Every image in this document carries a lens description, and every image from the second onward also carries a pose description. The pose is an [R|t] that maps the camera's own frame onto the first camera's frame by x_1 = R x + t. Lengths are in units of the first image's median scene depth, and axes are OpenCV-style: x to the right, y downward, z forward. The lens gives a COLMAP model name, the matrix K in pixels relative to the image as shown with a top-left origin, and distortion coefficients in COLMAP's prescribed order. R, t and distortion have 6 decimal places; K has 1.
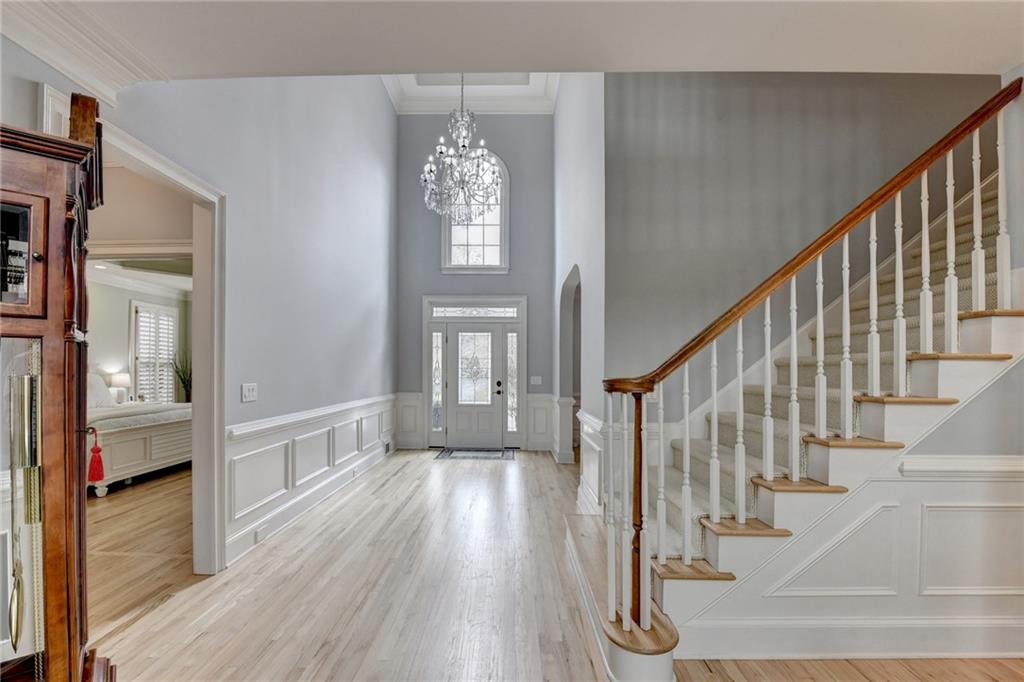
lens RADIAL K [[424.1, 0, 514.1], [0, 424.1, 361.6], [0, 0, 1]] dist [-0.000741, -0.000333]
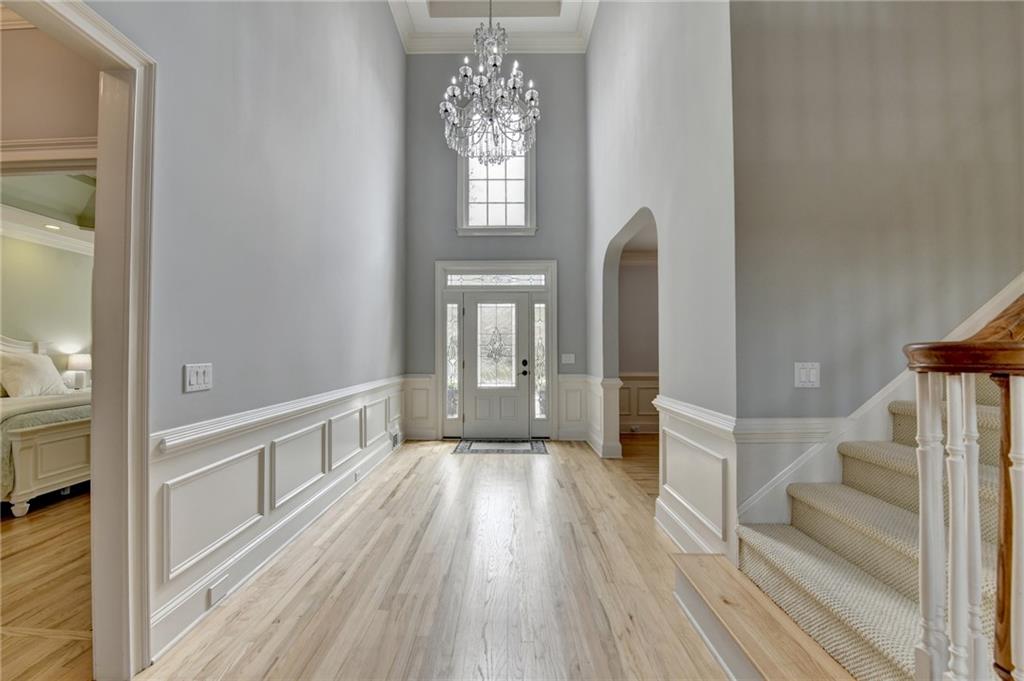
lens RADIAL K [[406.2, 0, 511.9], [0, 406.2, 333.4], [0, 0, 1]] dist [-0.003232, -0.000173]
pose [[0.999909, -0.007119, 0.011470, -0.078495], [0.007382, 0.999707, -0.023069, 0.012391], [-0.011303, 0.023152, 0.999668, 0.195602]]
